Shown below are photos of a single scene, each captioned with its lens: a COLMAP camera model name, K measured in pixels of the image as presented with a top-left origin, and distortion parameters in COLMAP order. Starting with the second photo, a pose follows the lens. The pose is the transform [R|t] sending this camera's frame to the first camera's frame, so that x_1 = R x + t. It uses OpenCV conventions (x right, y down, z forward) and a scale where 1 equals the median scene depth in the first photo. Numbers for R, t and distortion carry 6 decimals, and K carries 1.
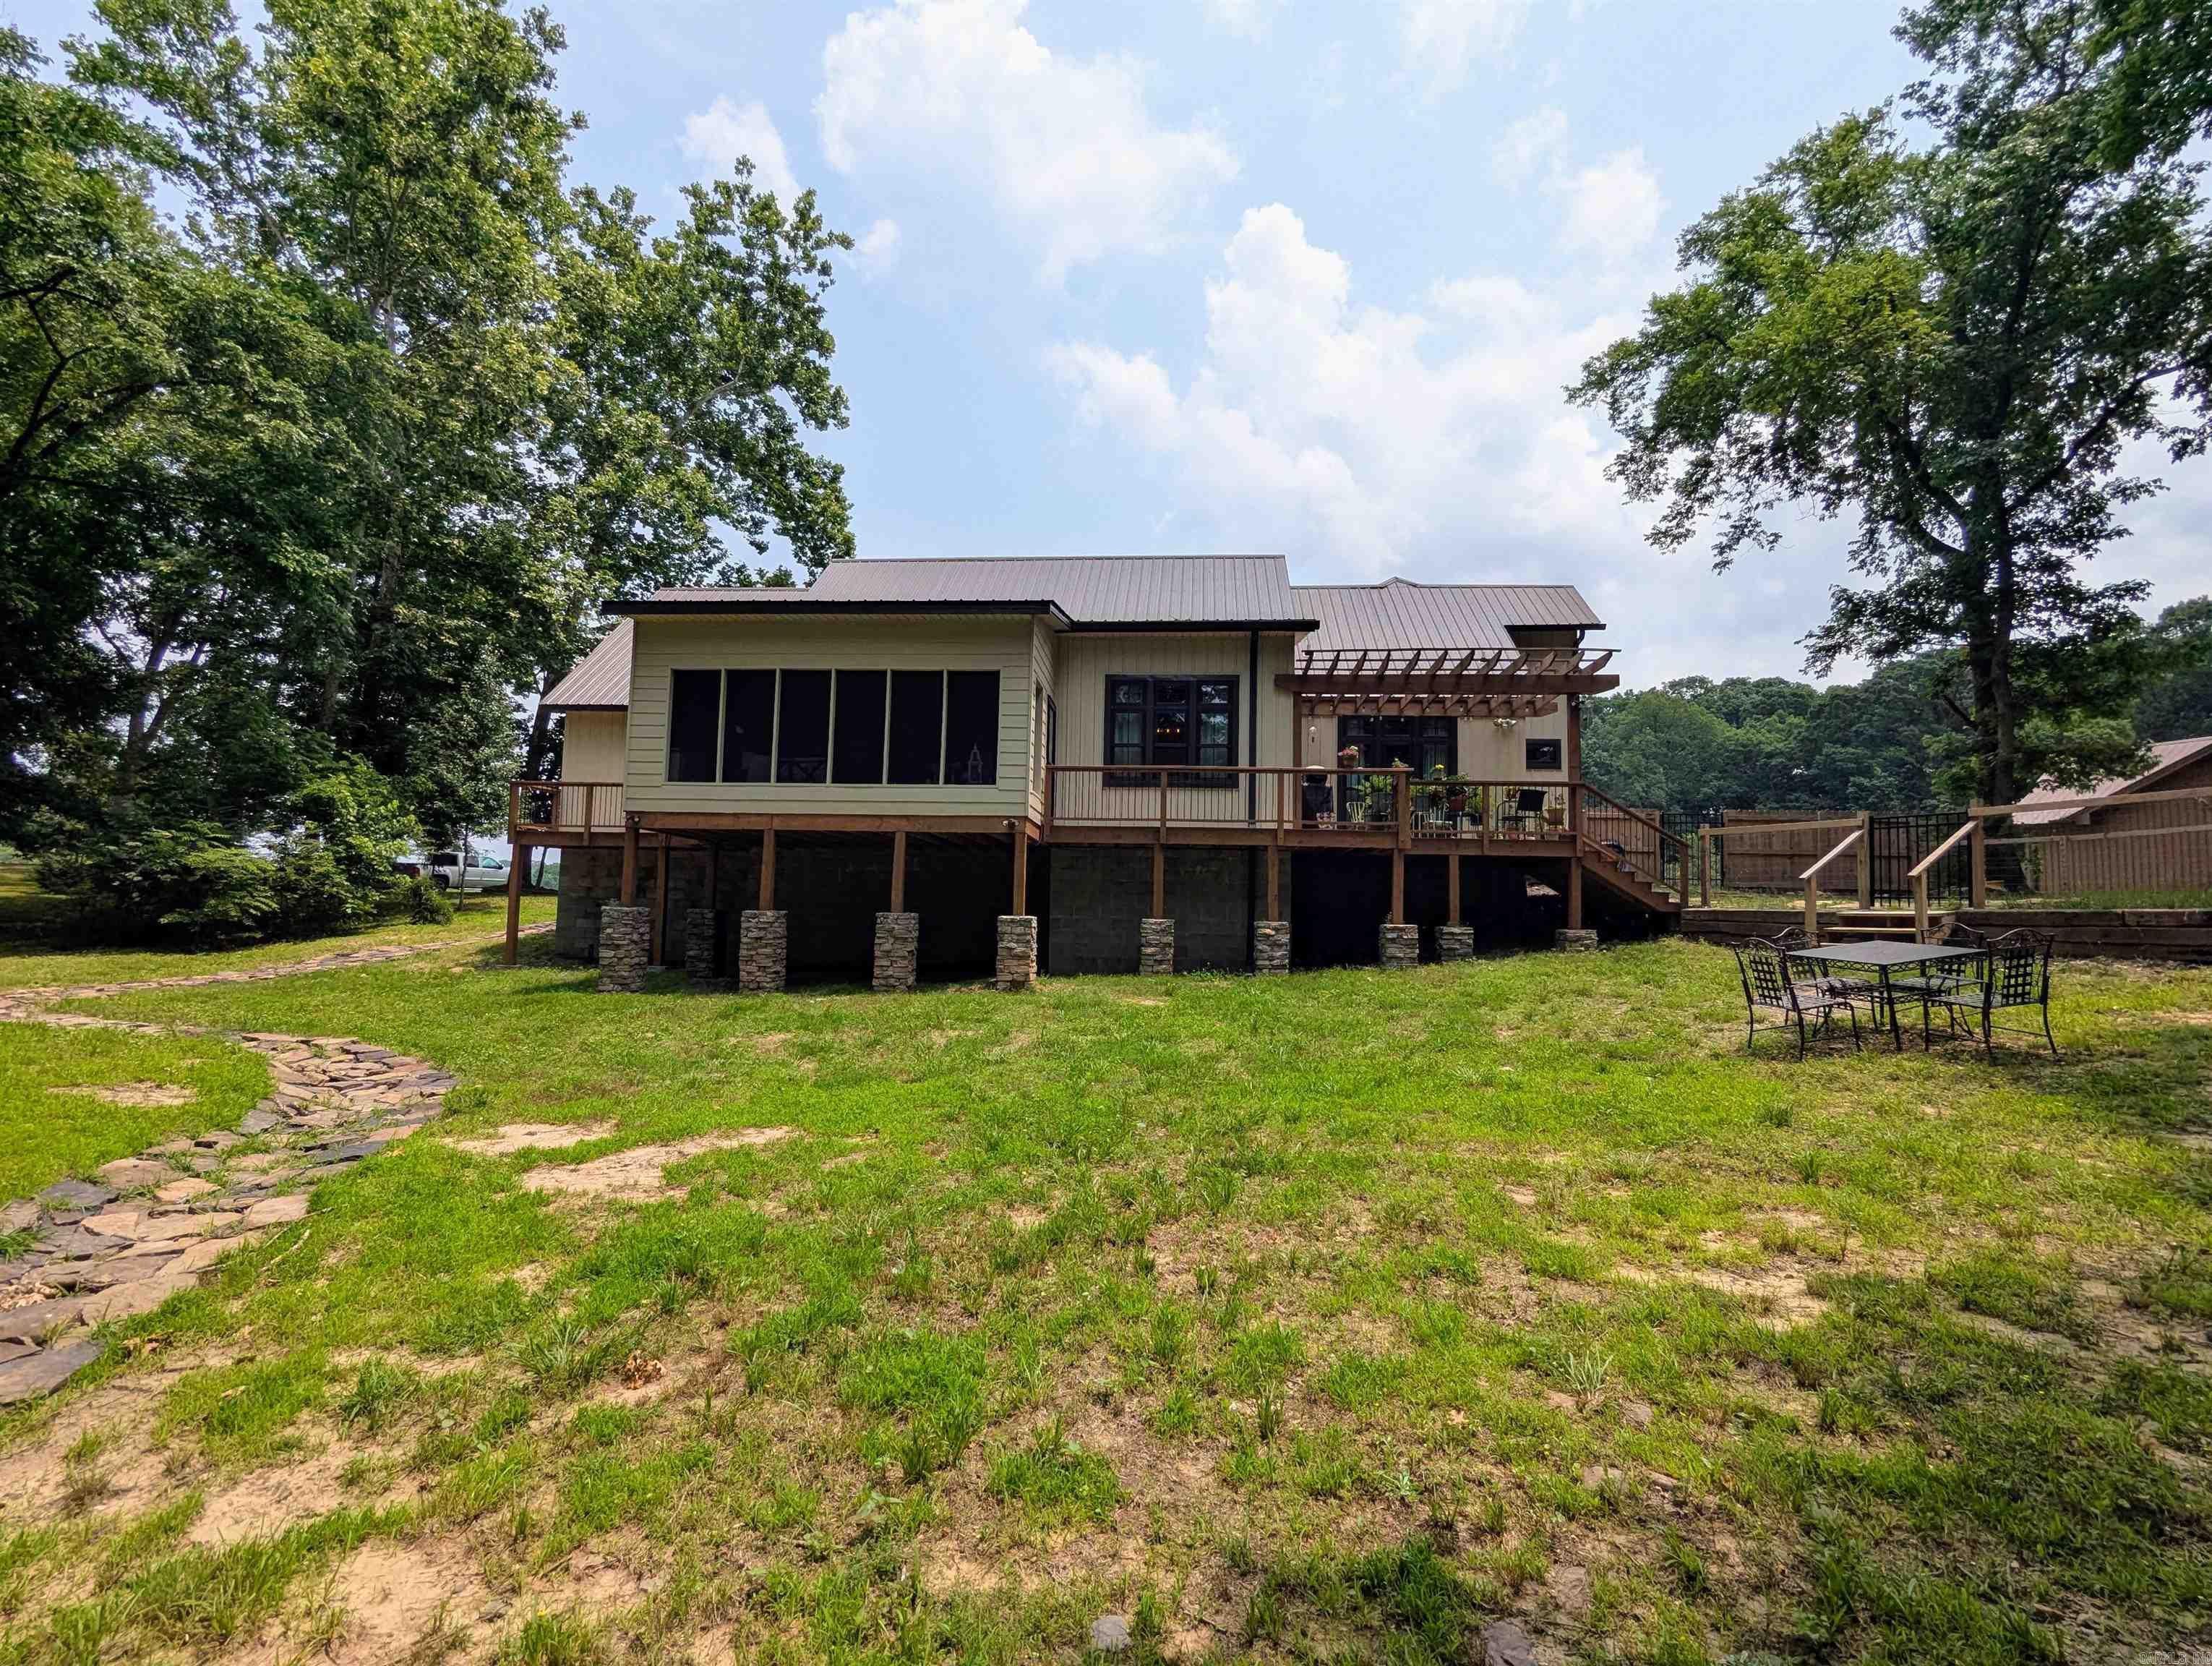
lens RADIAL K [[1086.2, 0, 1106.0], [0, 1086.2, 833.0], [0, 0, 1]] dist [0.004813, -0.000088]
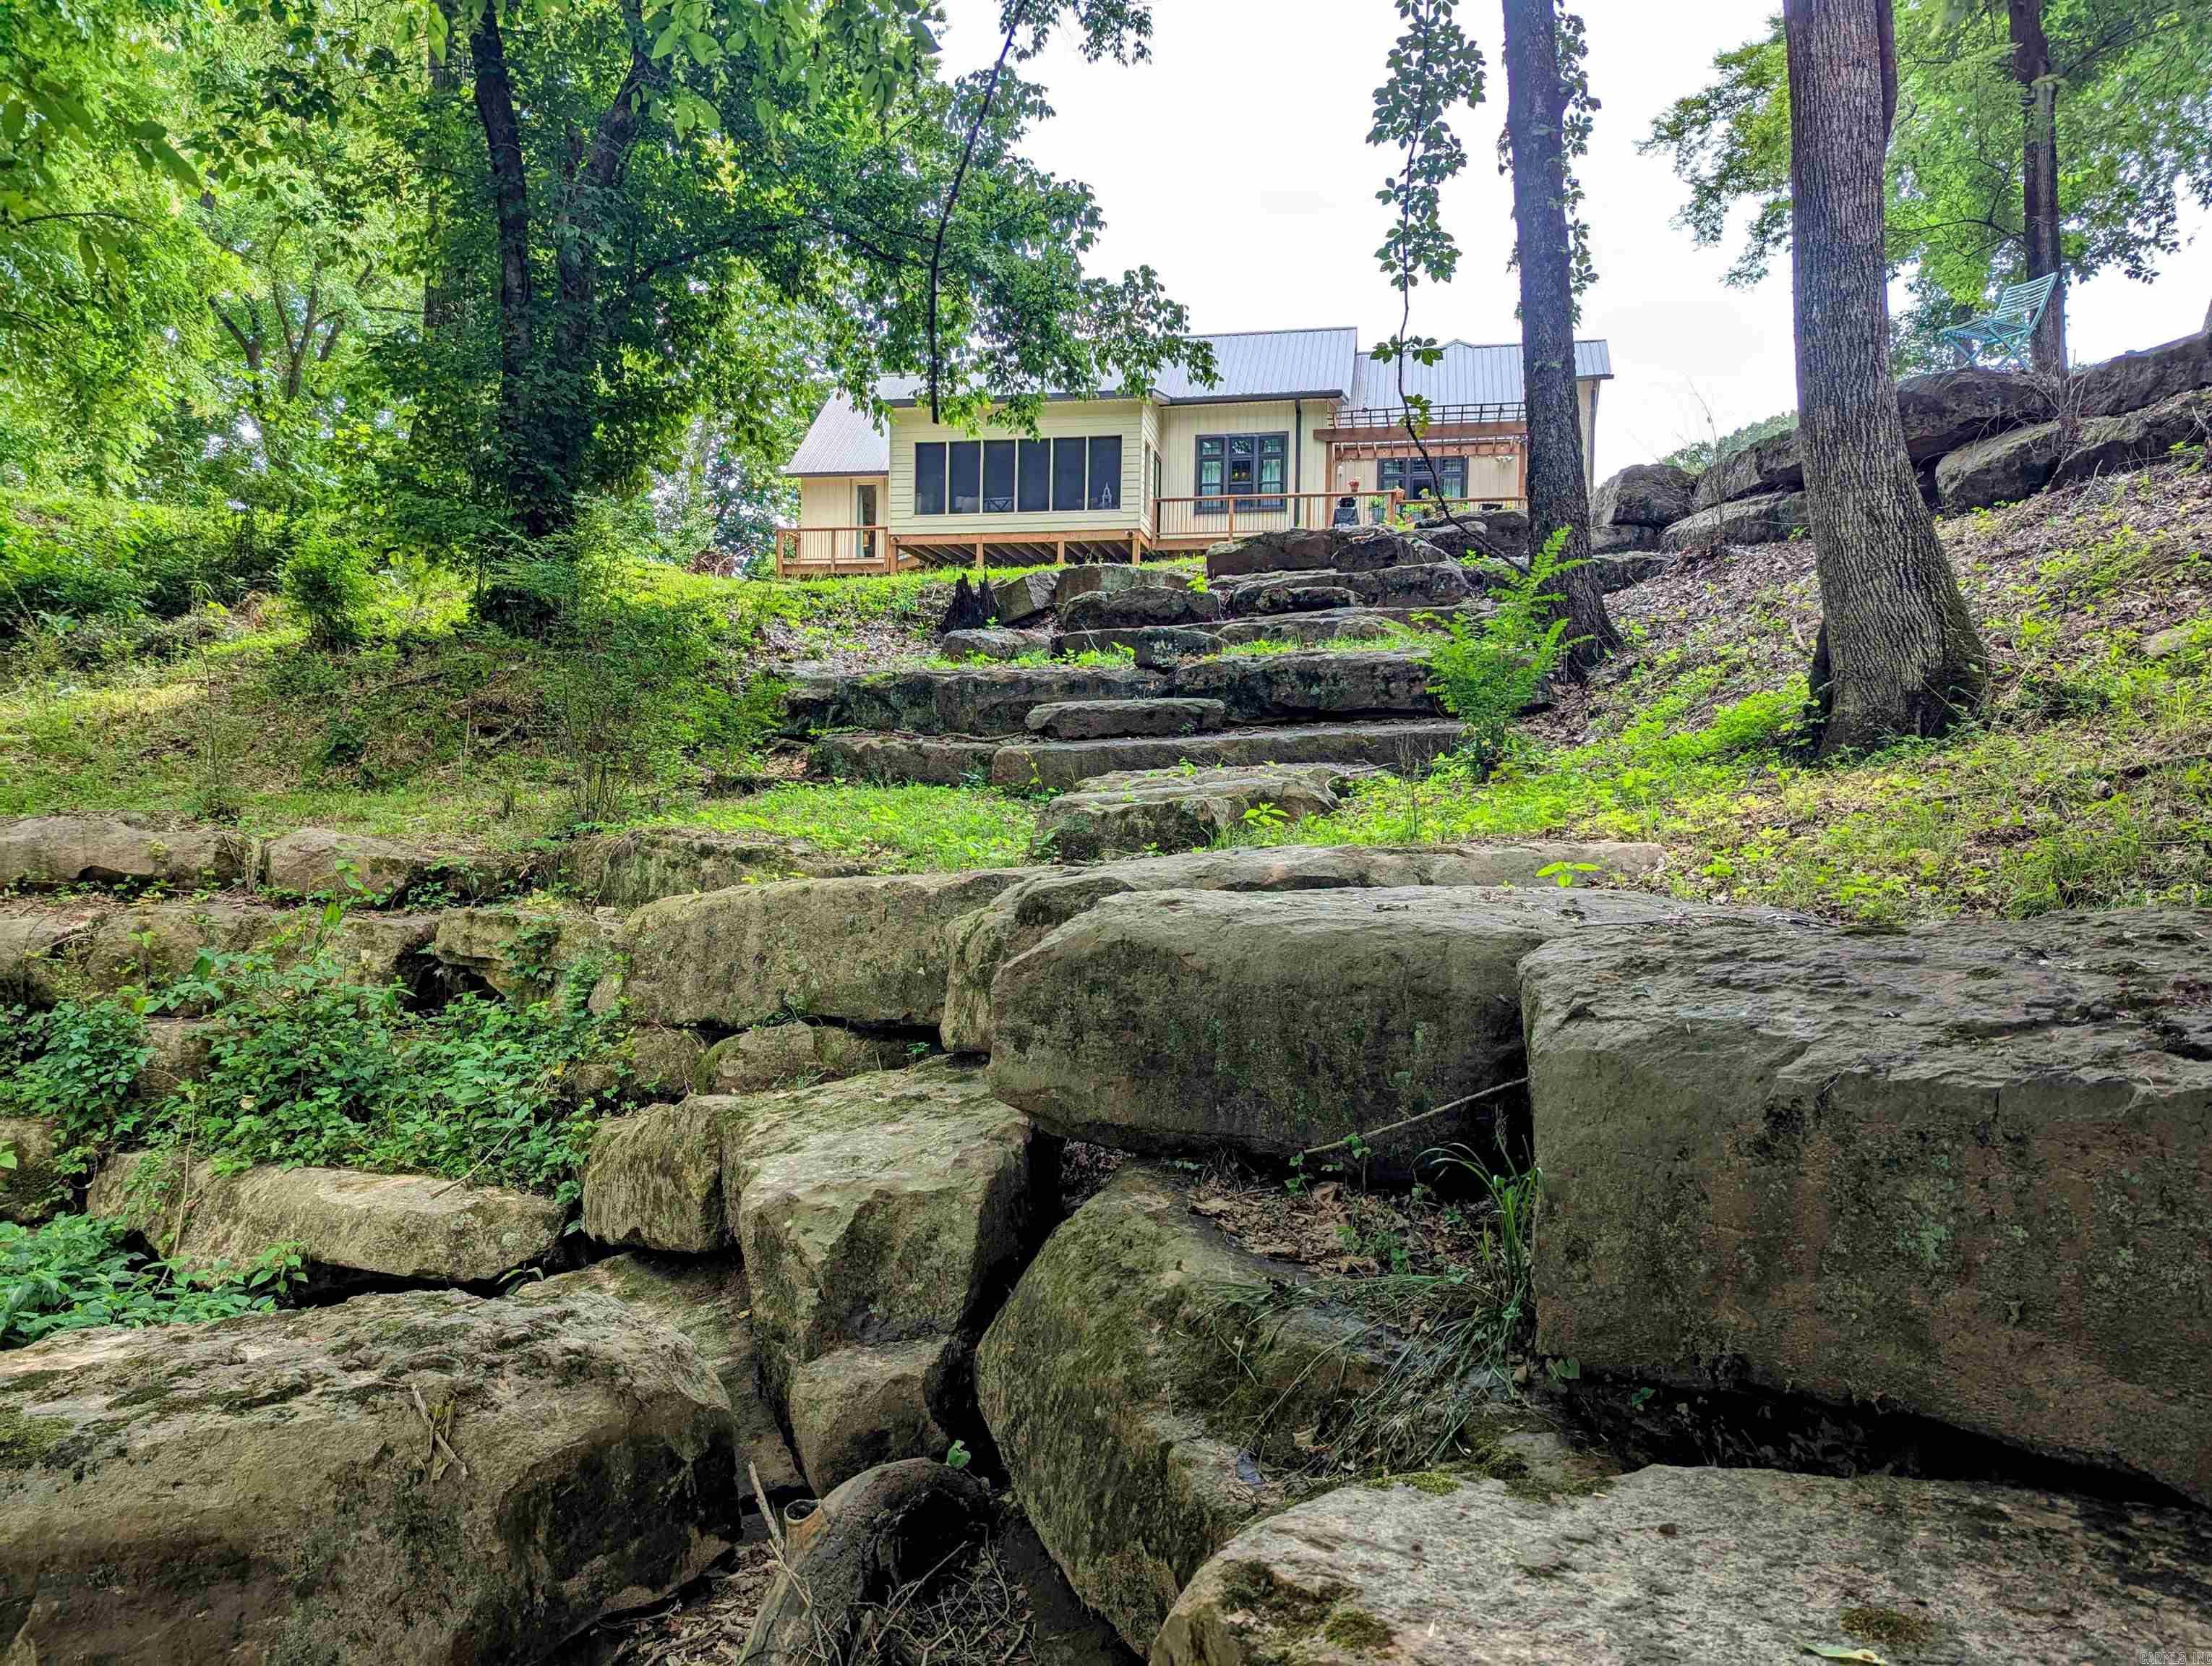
lens RADIAL K [[1596.4, 0, 1106.0], [0, 1596.4, 833.0], [0, 0, 1]] dist [-0.001968, 0.001426]
pose [[0.994087, -0.014182, -0.107659, 0.109018], [0.025427, 0.994273, 0.103804, 0.163981], [0.105570, -0.105928, 0.988754, -1.214448]]
